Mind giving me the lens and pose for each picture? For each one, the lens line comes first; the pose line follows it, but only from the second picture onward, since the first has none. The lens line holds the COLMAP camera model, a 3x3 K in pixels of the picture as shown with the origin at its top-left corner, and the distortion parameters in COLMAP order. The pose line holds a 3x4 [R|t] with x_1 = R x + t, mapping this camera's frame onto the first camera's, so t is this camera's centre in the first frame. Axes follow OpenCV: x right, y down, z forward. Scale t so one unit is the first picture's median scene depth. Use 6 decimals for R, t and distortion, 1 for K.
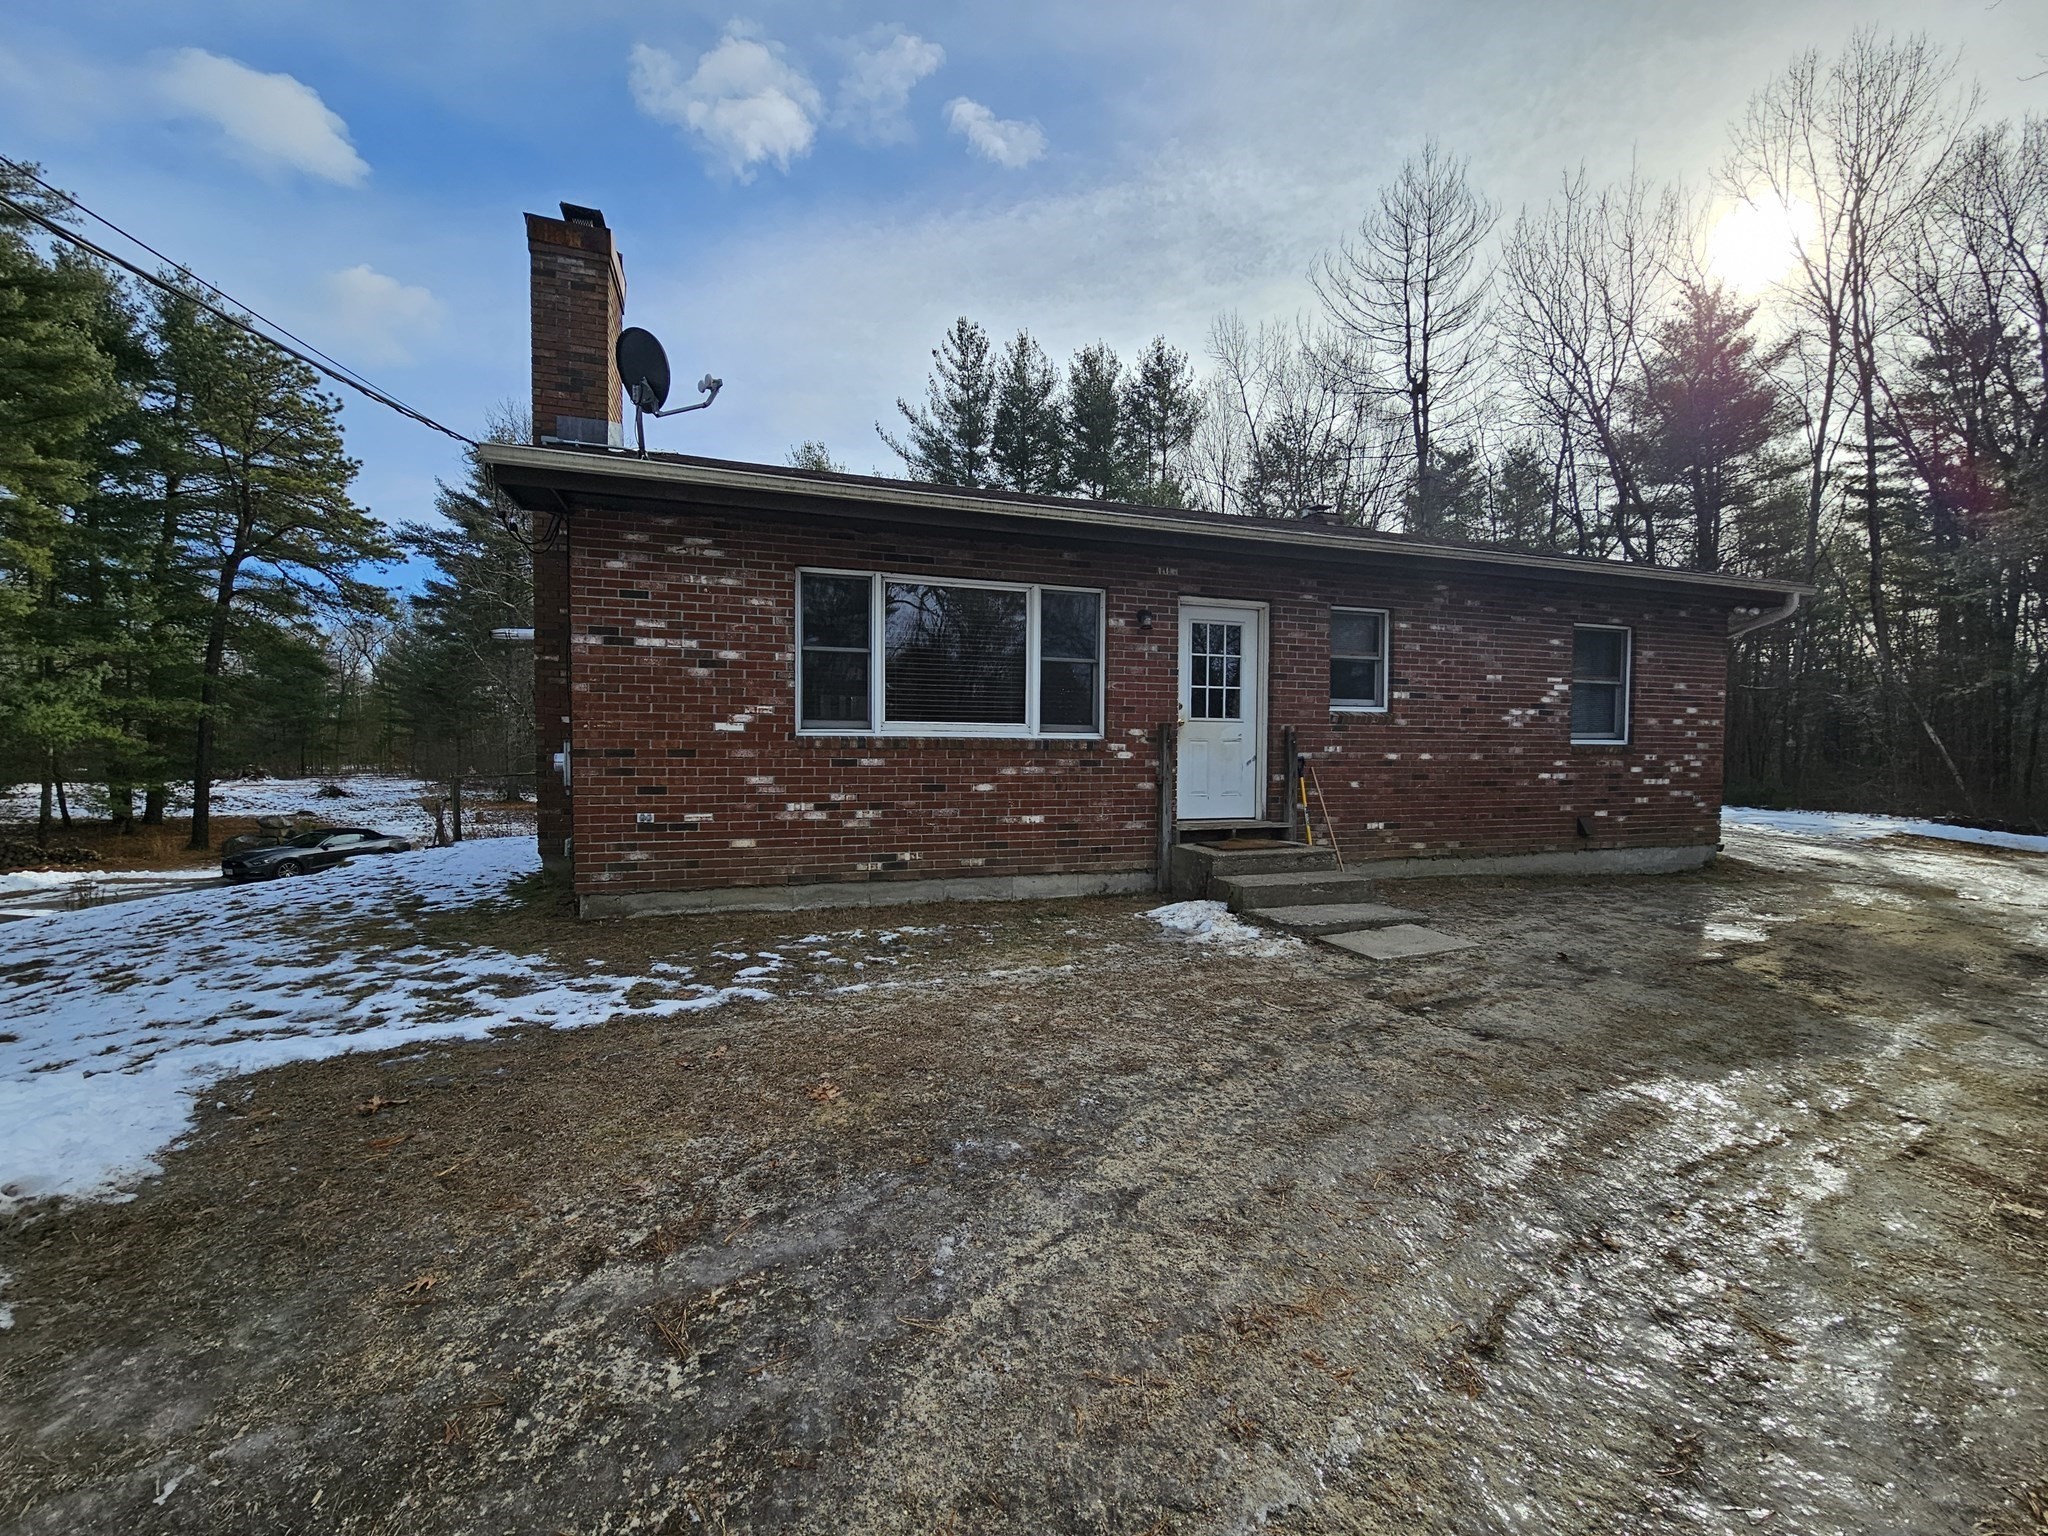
lens RADIAL K [[837.0, 0, 1025.4], [0, 837.0, 780.6], [0, 0, 1]] dist [-0.000921, -0.000420]
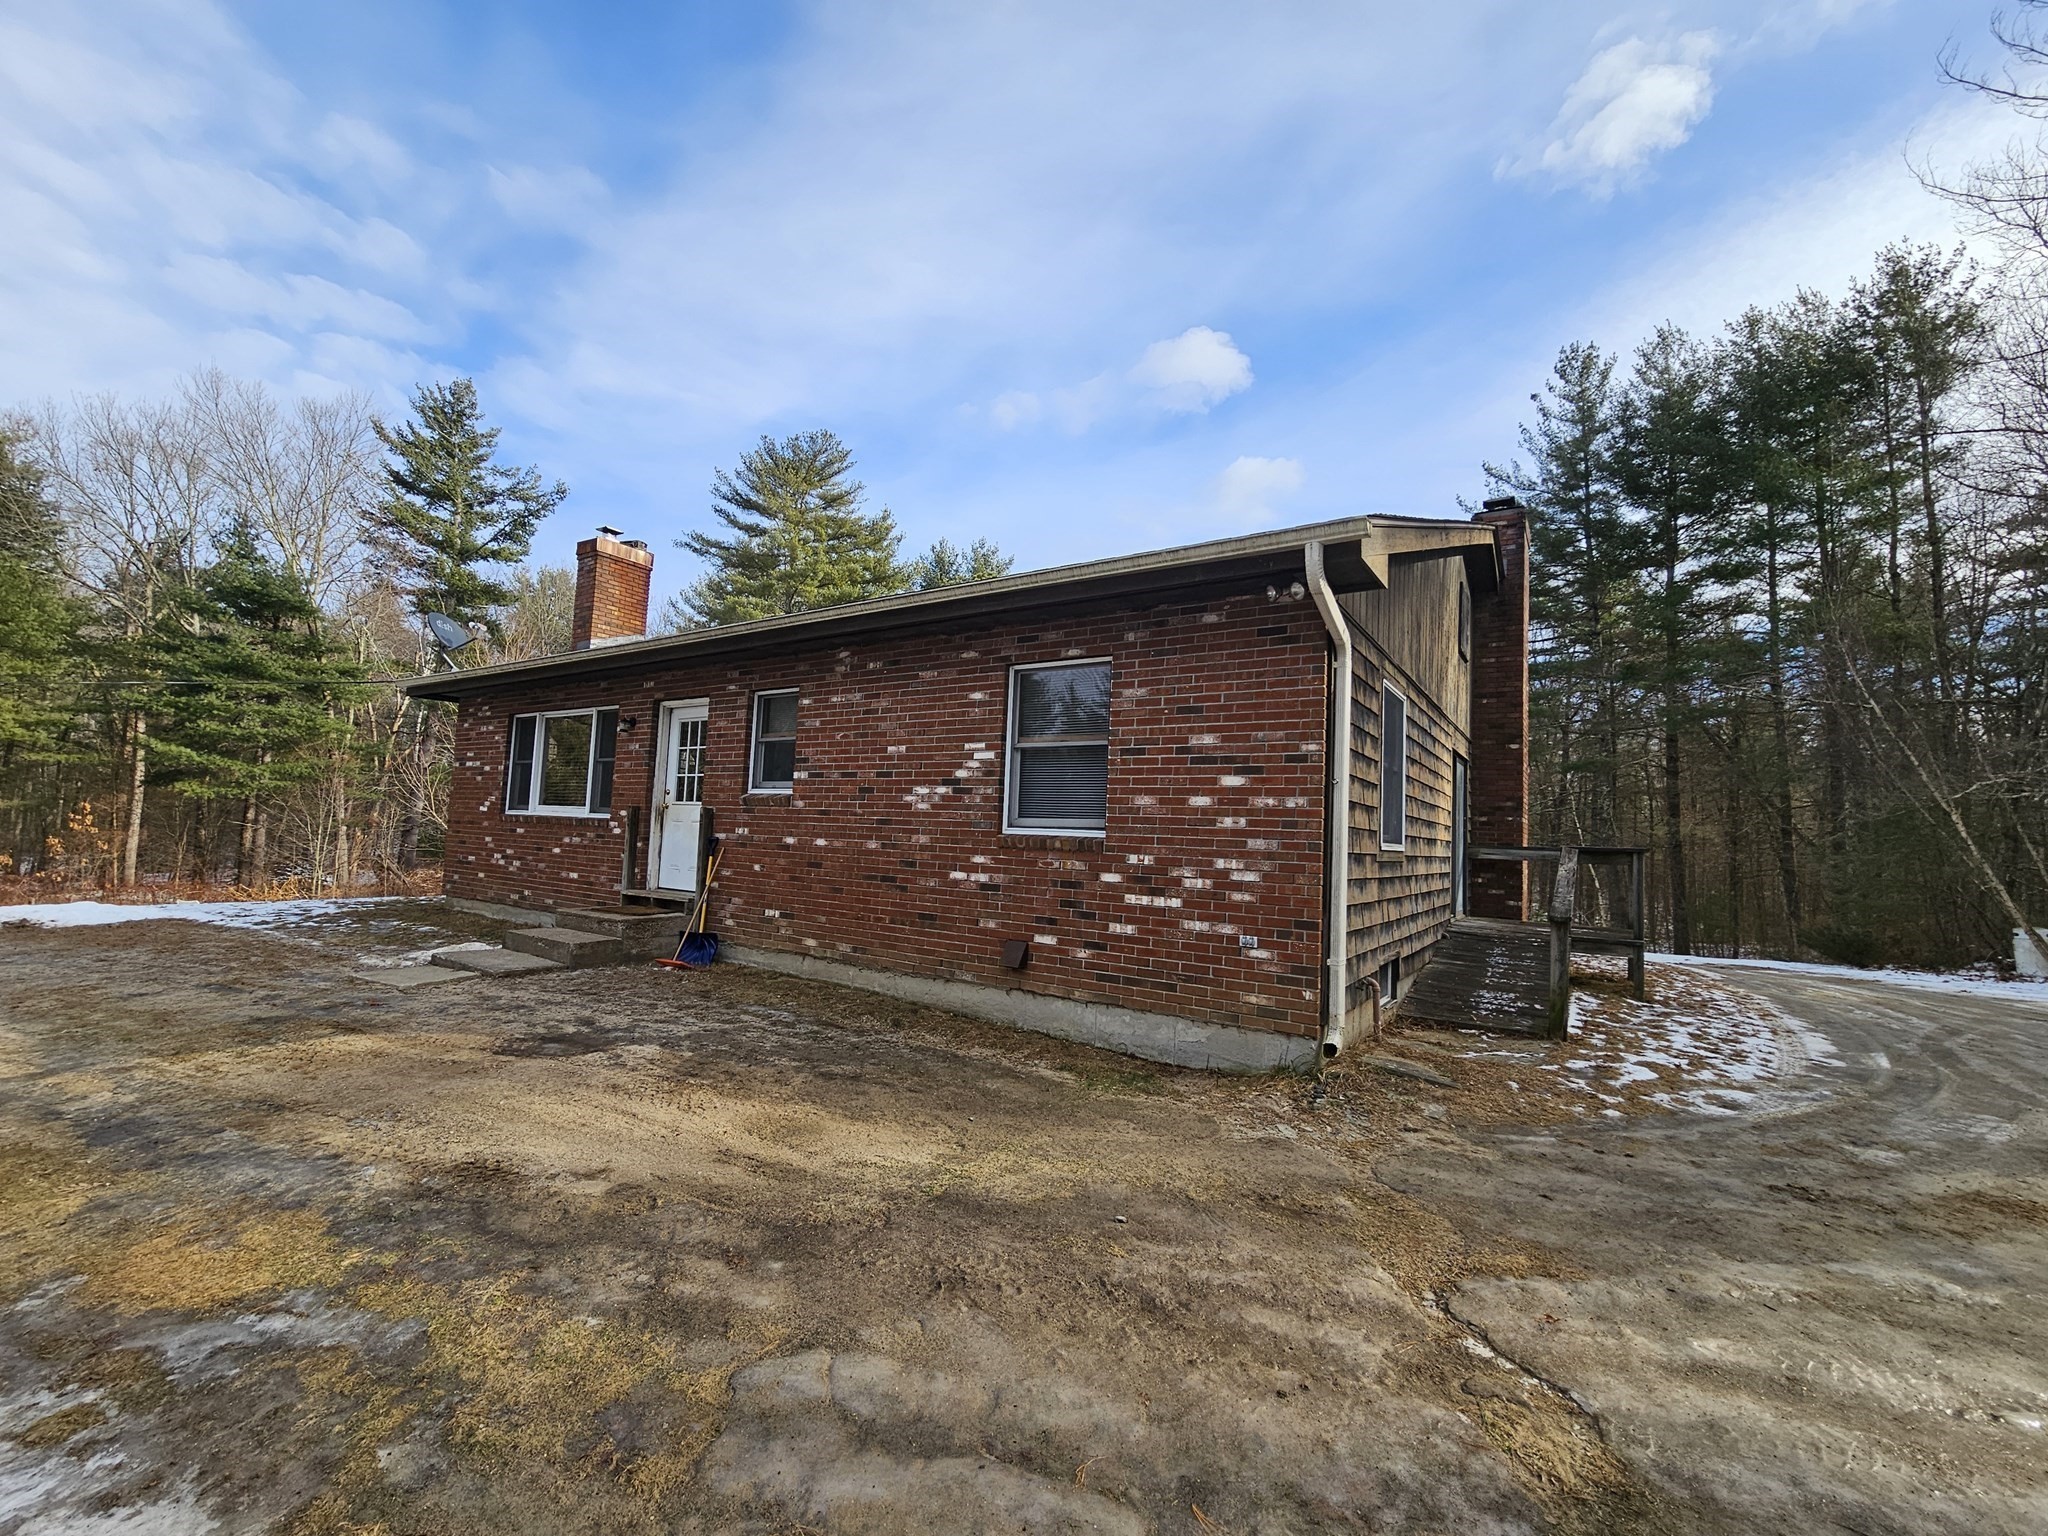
lens RADIAL K [[837.0, 0, 1025.4], [0, 837.0, 780.6], [0, 0, 1]] dist [-0.000921, -0.000420]
pose [[0.608418, -0.034696, -0.792858, 1.275699], [-0.067879, 0.993108, -0.095548, -0.022657], [0.790708, 0.111951, 0.601870, 0.605114]]
